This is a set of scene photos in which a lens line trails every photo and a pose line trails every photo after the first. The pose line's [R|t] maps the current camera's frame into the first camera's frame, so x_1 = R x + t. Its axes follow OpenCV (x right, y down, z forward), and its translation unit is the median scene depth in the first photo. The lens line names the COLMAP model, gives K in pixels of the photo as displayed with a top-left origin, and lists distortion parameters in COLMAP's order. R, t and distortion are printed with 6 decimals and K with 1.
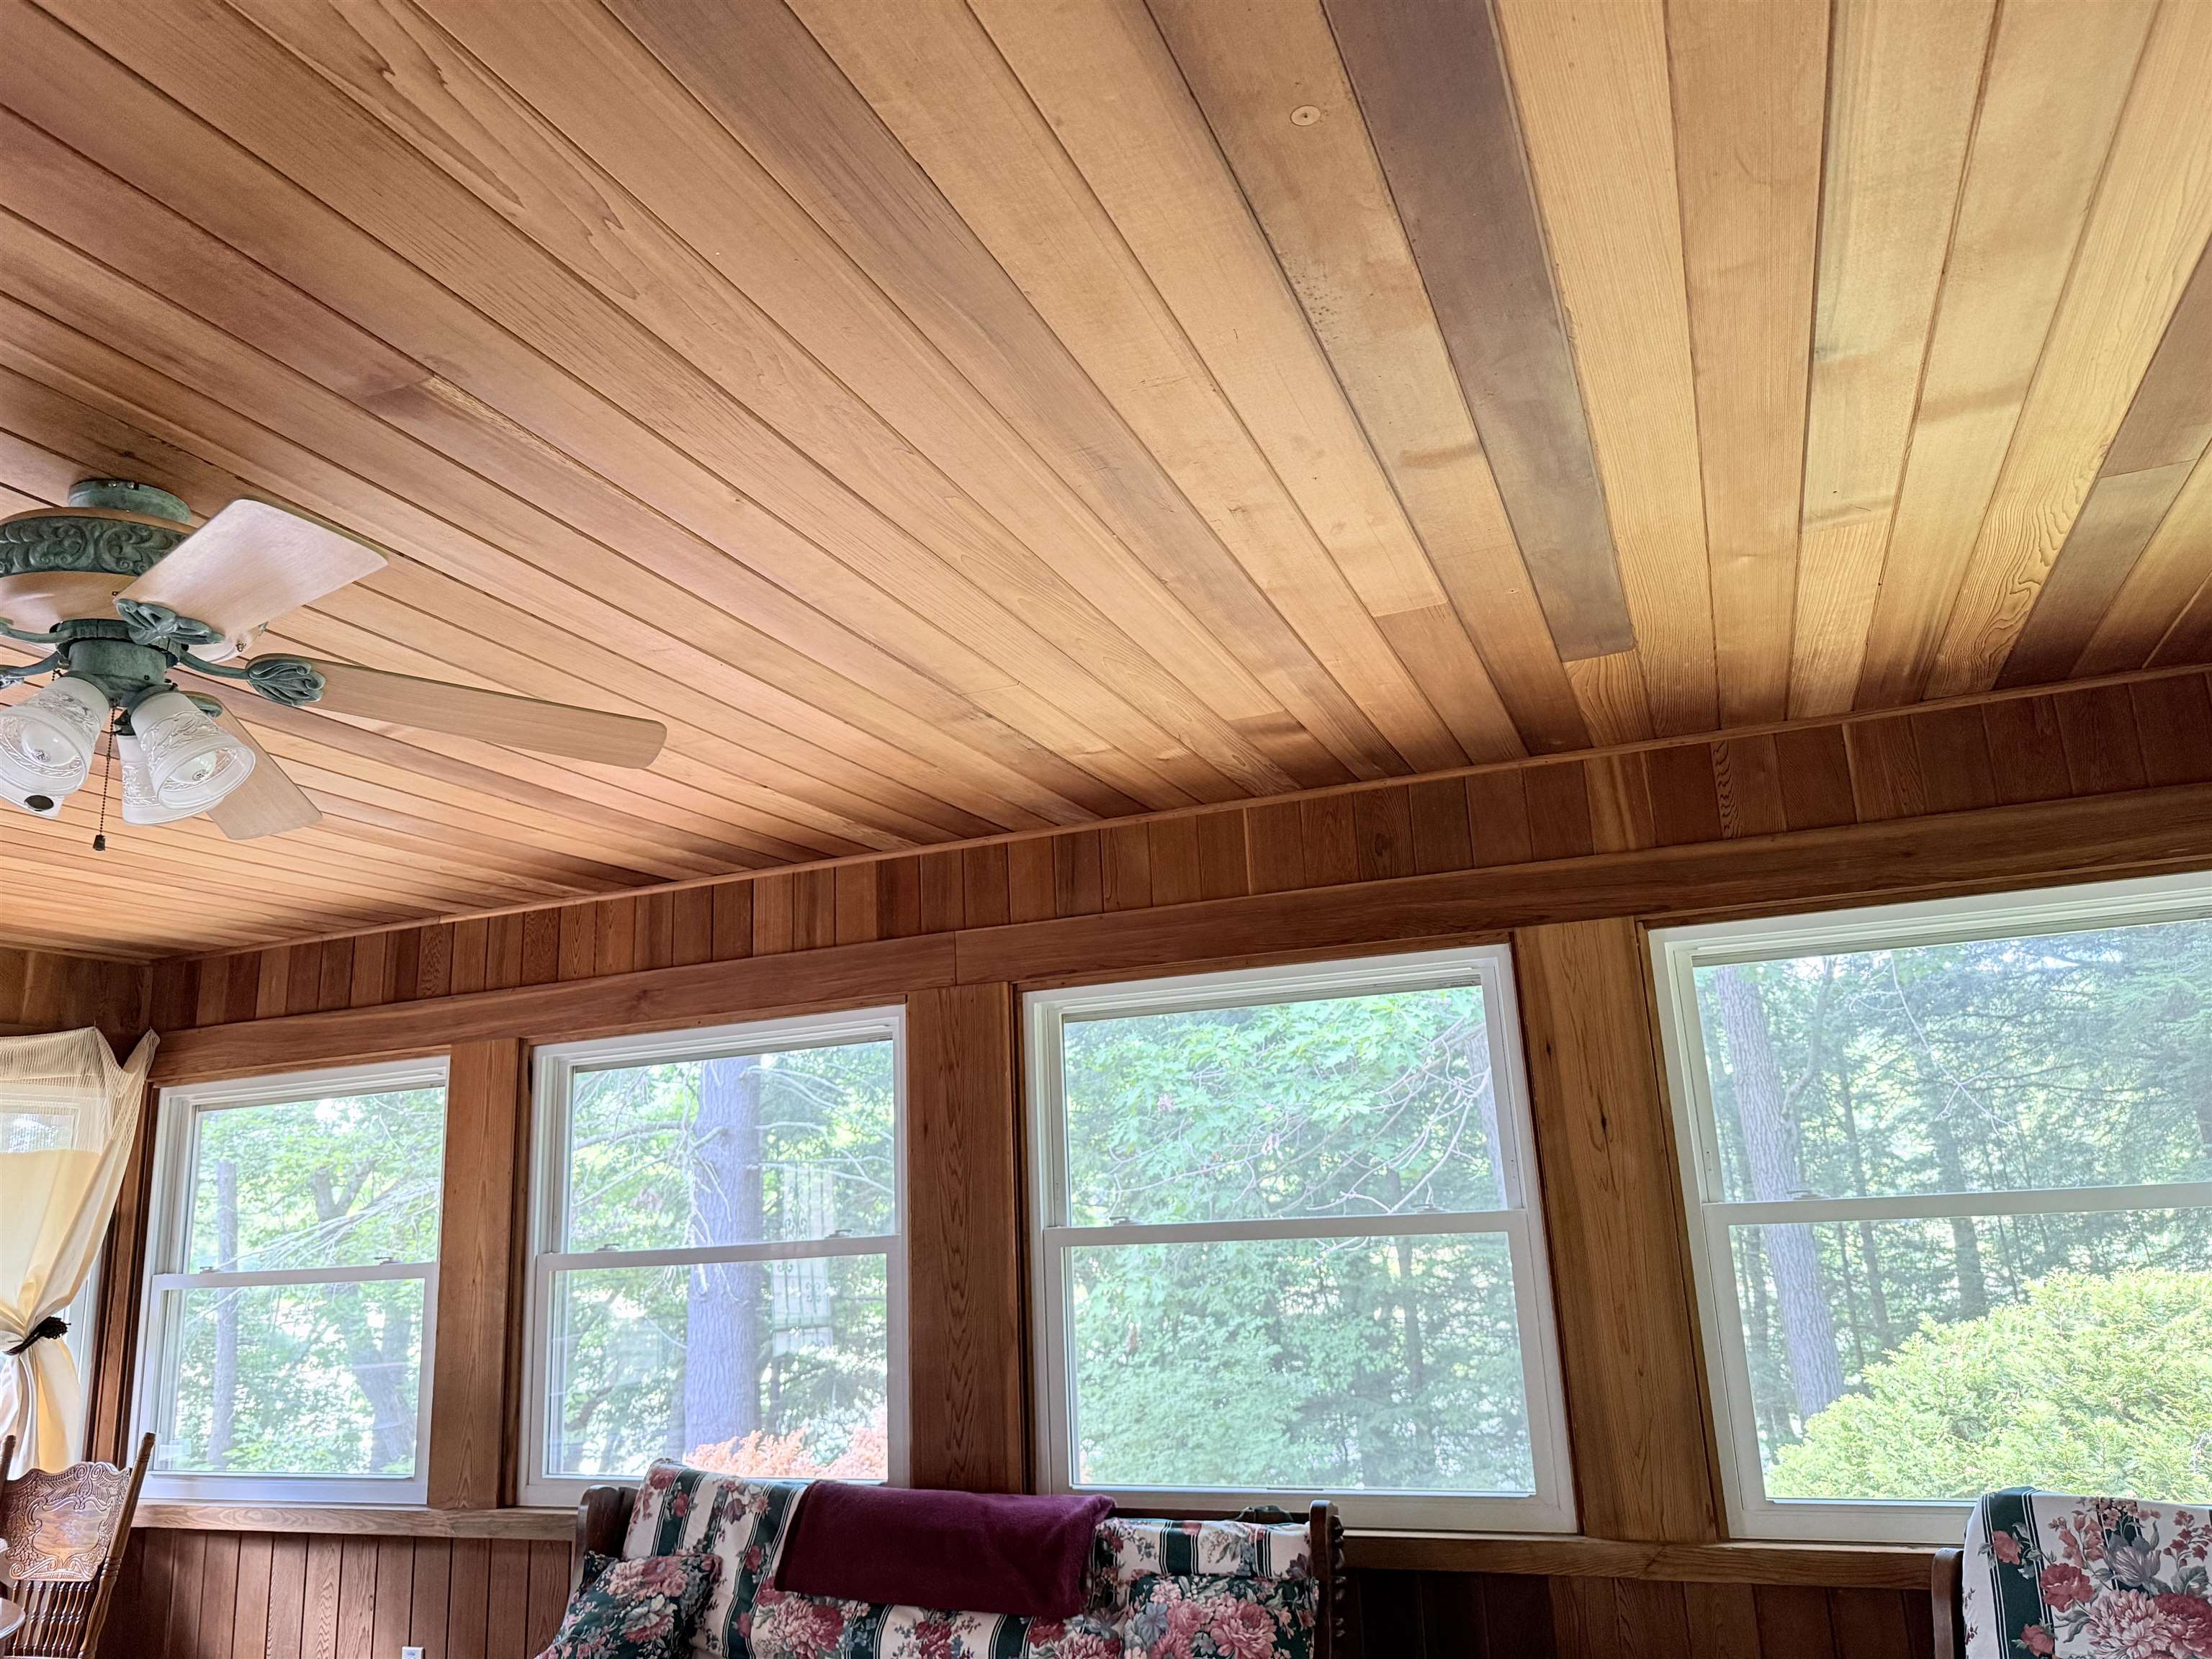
lens RADIAL K [[1544.0, 0, 1092.1], [0, 1544.0, 833.0], [0, 0, 1]] dist [0.122405, -0.197123]
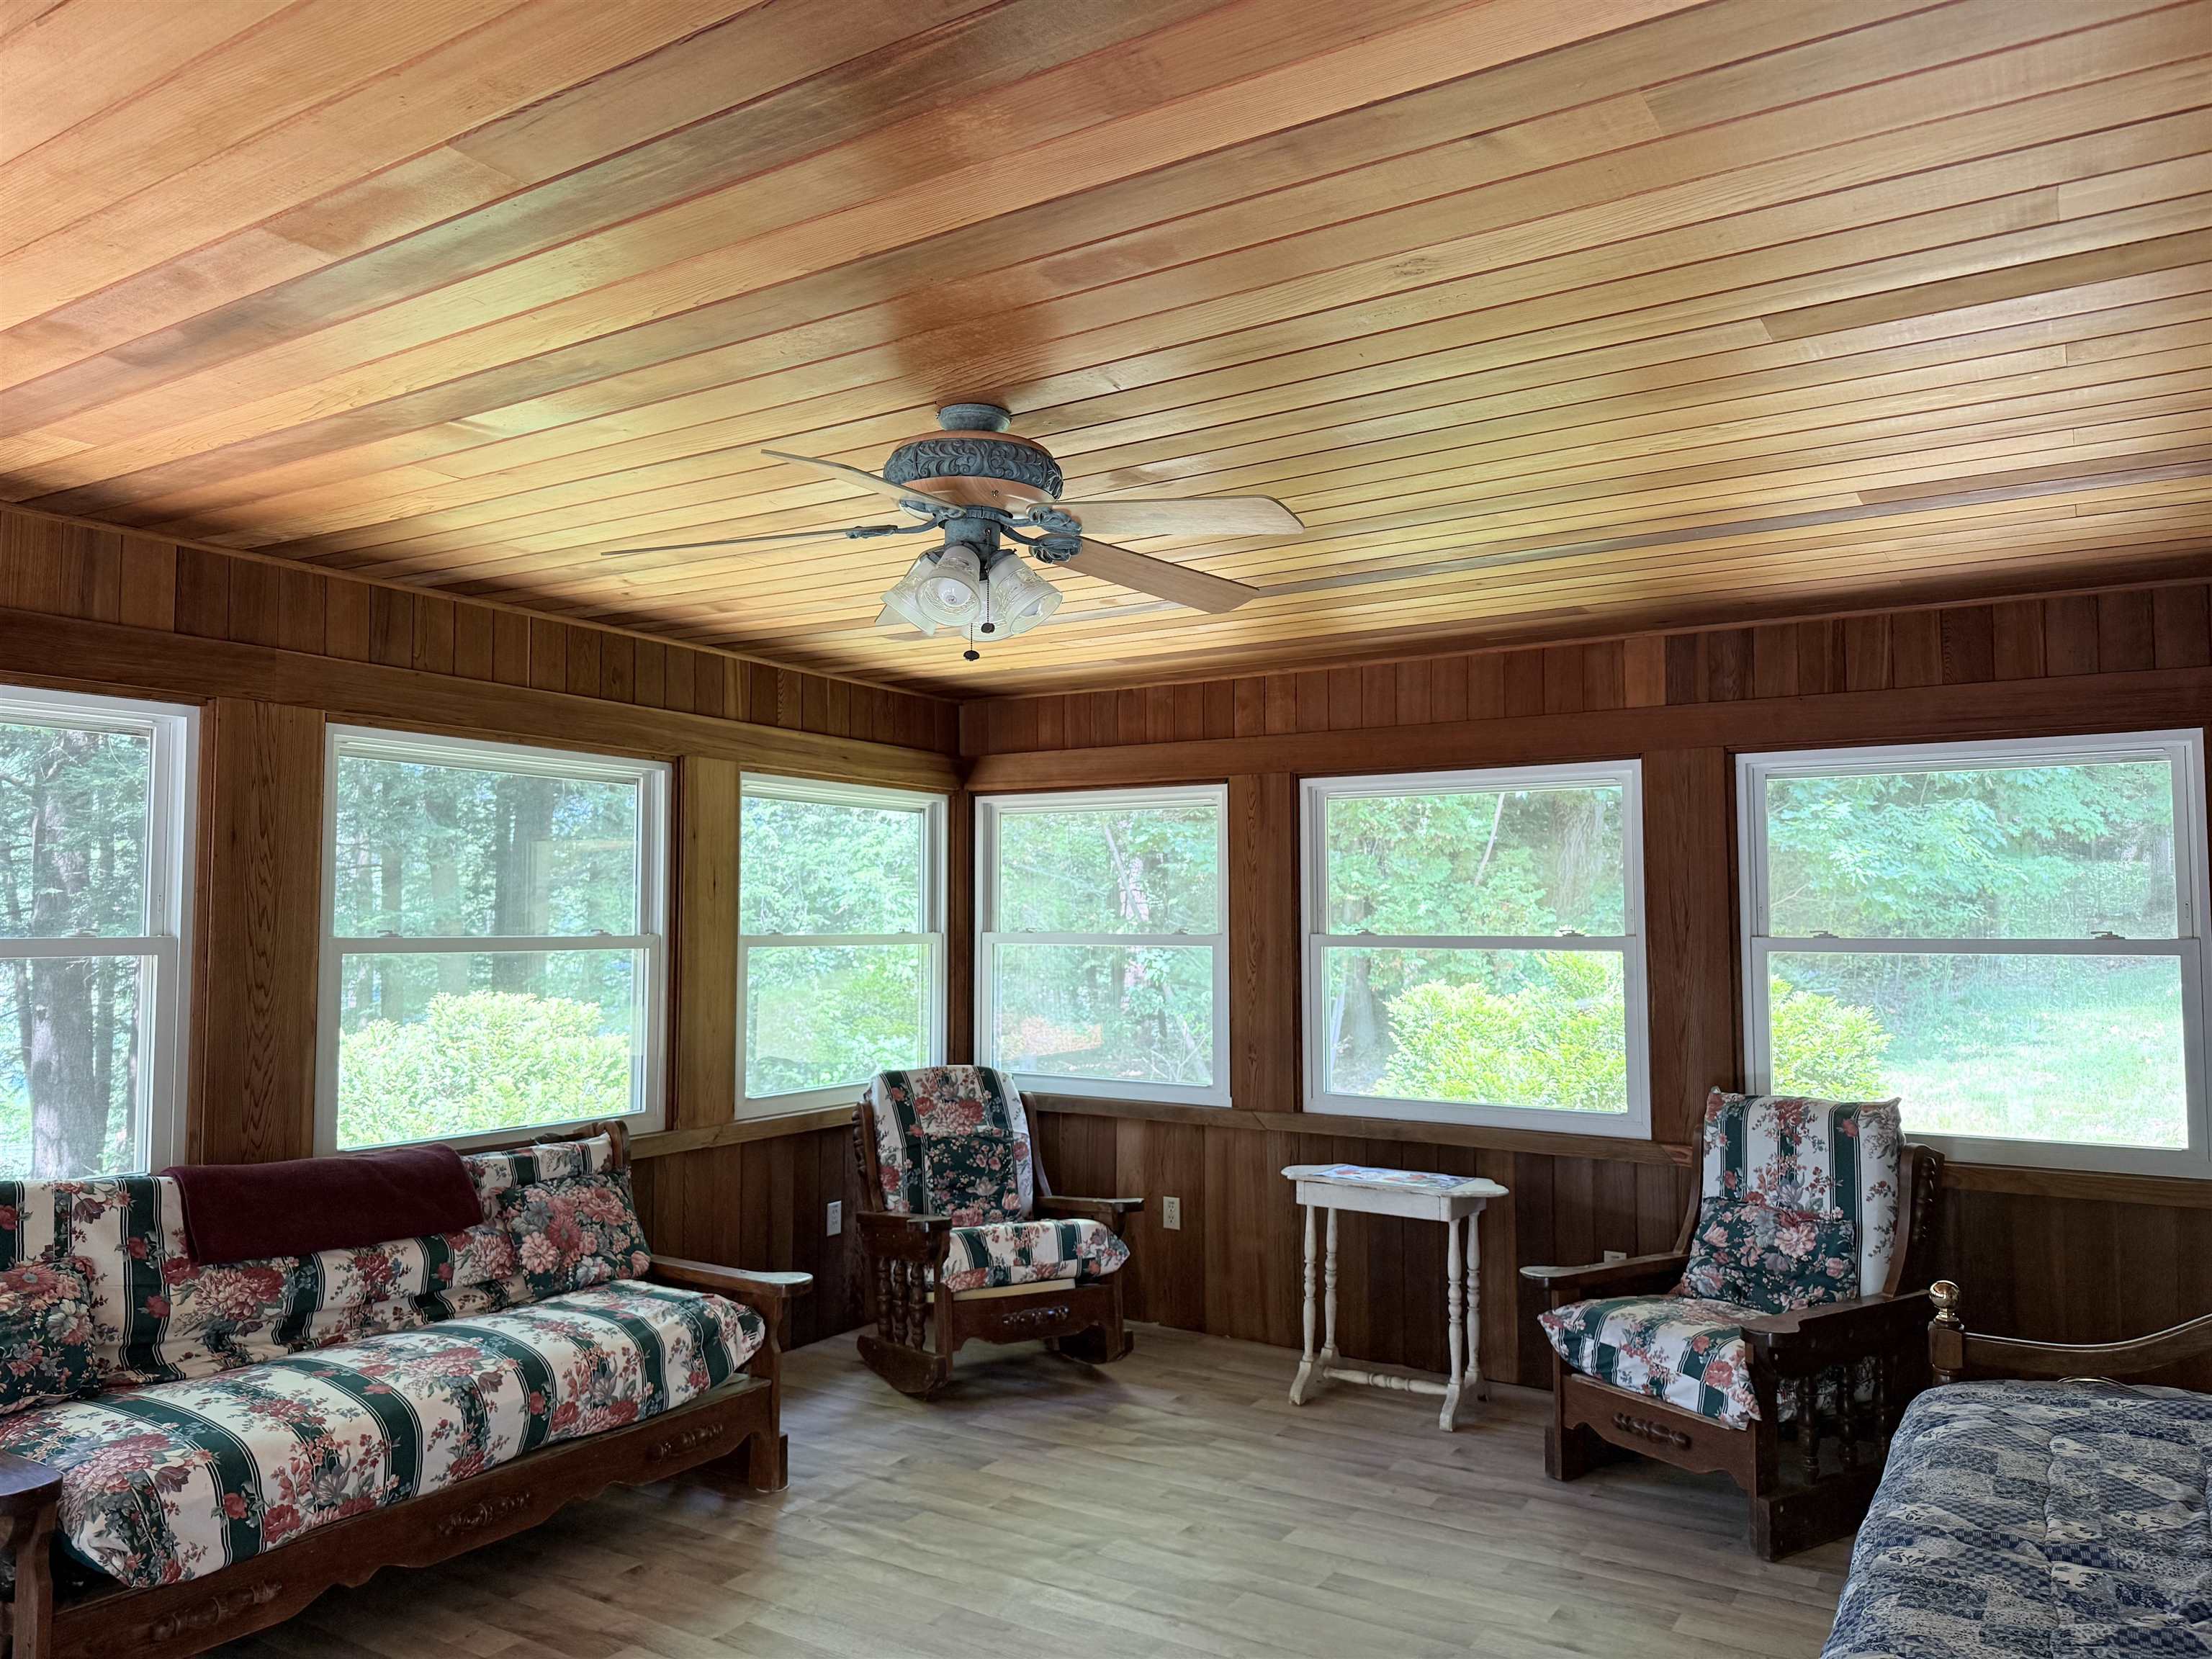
lens RADIAL K [[1544.0, 0, 1092.1], [0, 1544.0, 833.0], [0, 0, 1]] dist [0.122405, -0.197123]
pose [[0.169441, 0.105656, 0.979861, -1.159920], [-0.241986, 0.968261, -0.062560, 0.135762], [-0.955370, -0.226513, 0.189630, 0.323139]]
